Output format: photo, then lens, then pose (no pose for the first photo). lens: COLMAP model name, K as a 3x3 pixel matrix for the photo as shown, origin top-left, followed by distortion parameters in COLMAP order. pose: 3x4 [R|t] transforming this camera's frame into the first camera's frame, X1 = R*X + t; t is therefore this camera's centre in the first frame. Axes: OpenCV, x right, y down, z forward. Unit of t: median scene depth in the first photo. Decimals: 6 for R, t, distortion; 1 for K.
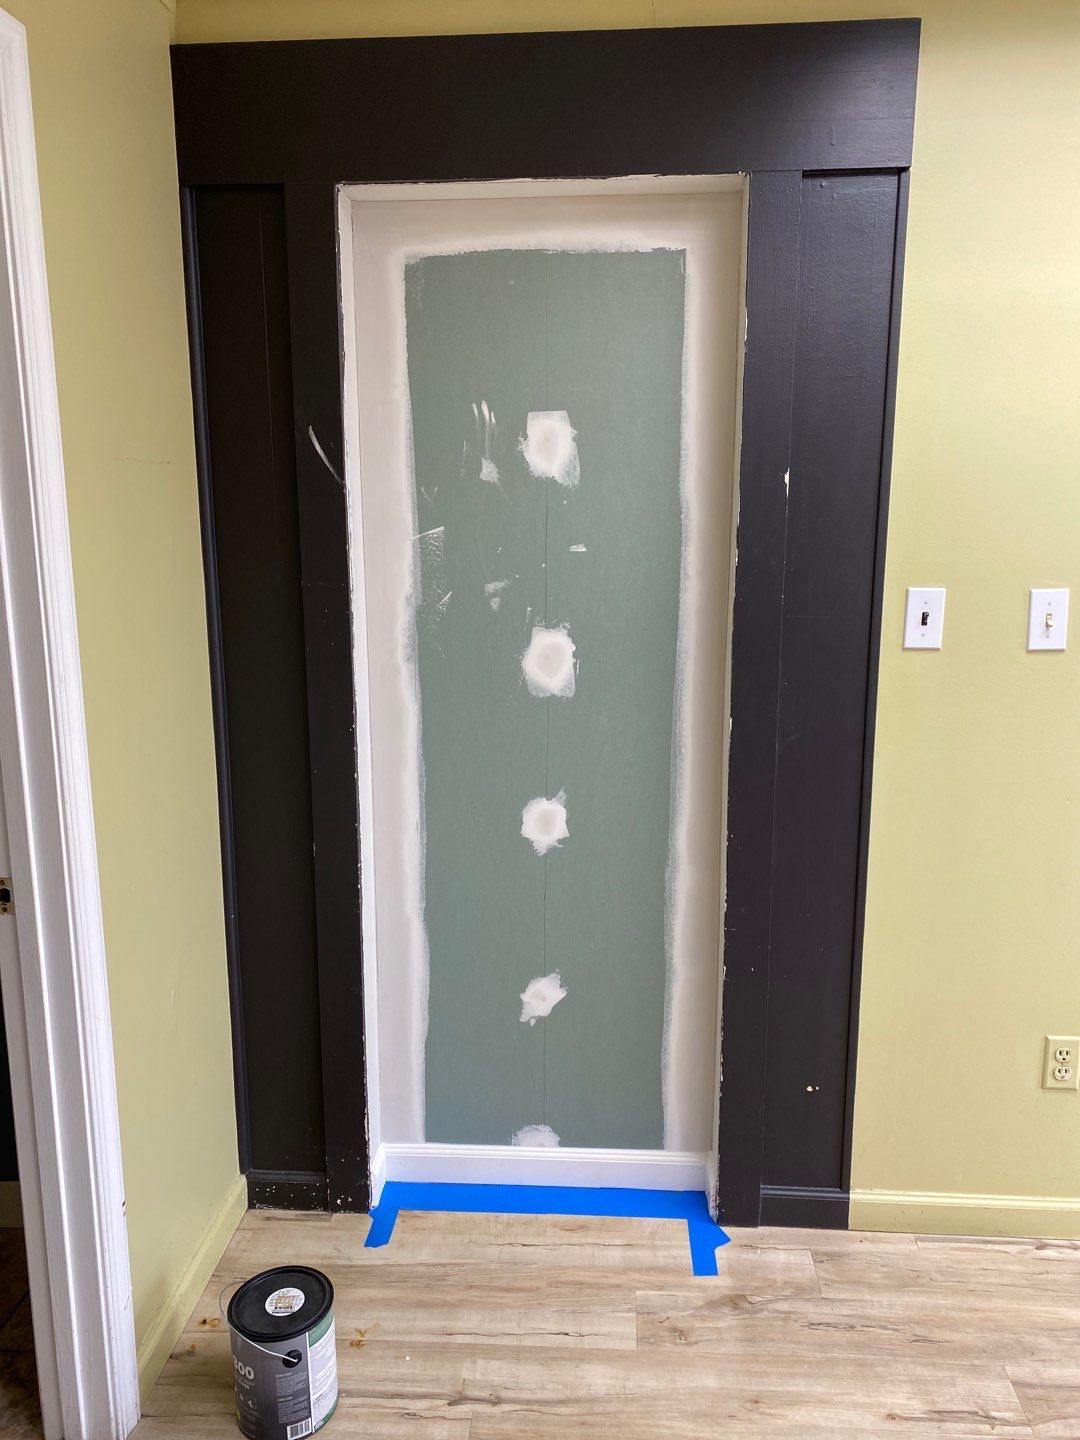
lens RADIAL K [[1074.0, 0, 538.8], [0, 1074.0, 717.0], [0, 0, 1]] dist [-0.004226, 0.003383]
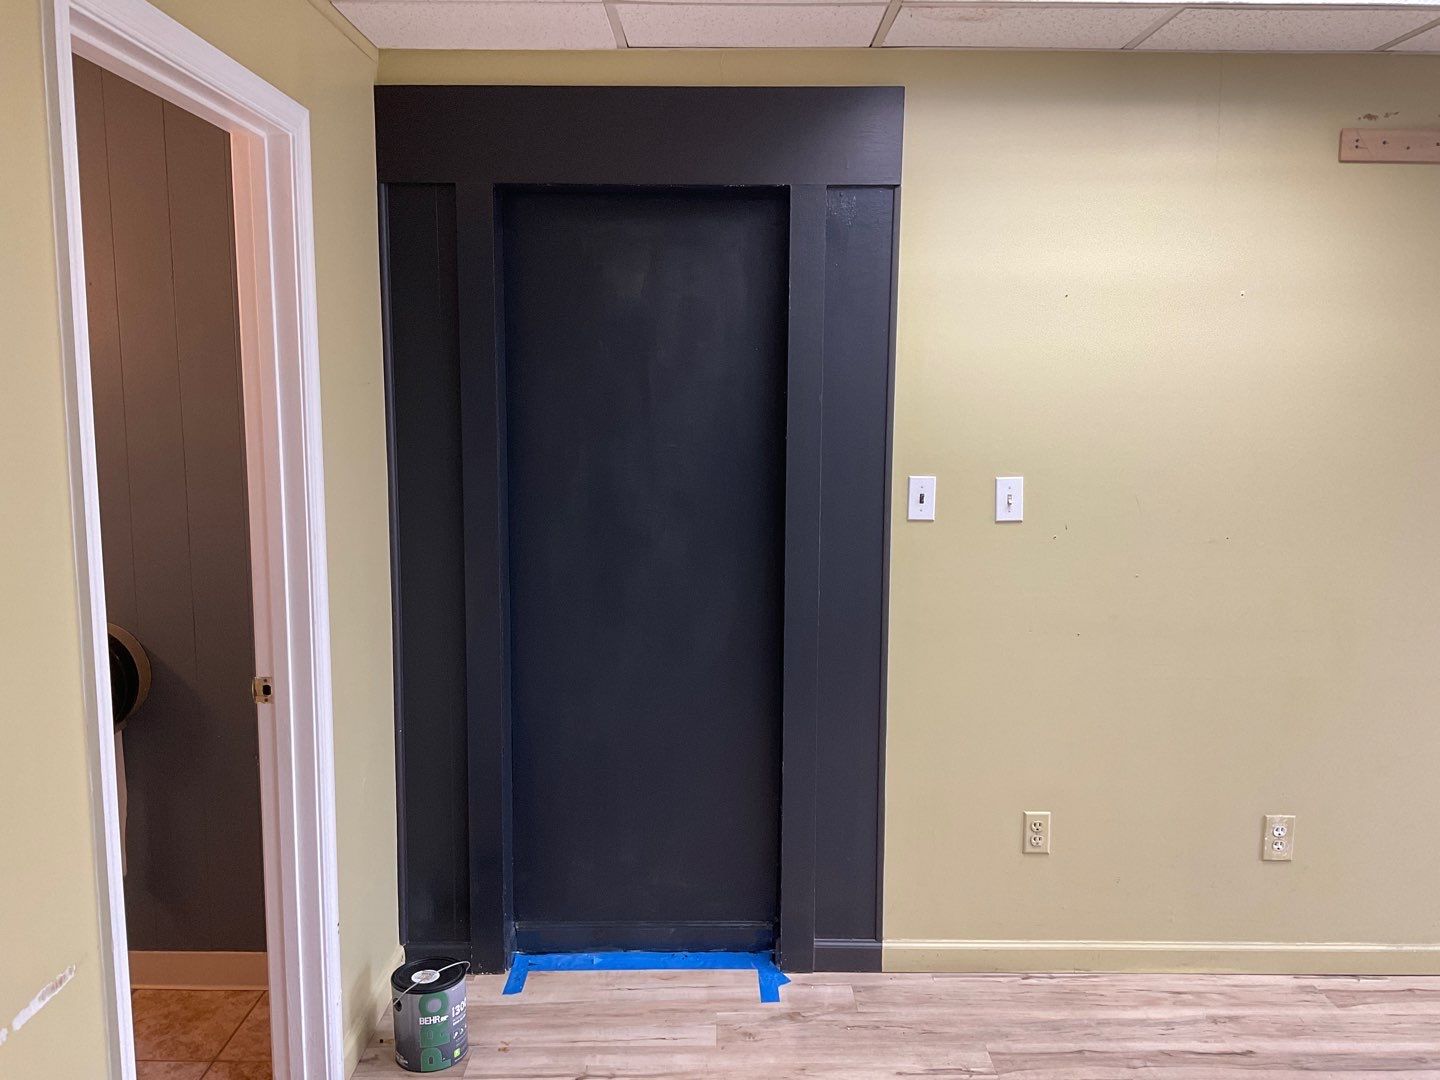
lens RADIAL K [[1188.0, 0, 727.5], [0, 1188.0, 537.9], [0, 0, 1]] dist [0.008651, -0.013196]
pose [[0.996324, -0.001439, 0.085658, -0.019290], [0.007198, 0.997730, -0.066960, 0.057592], [-0.085367, 0.067331, 0.994072, -0.479387]]
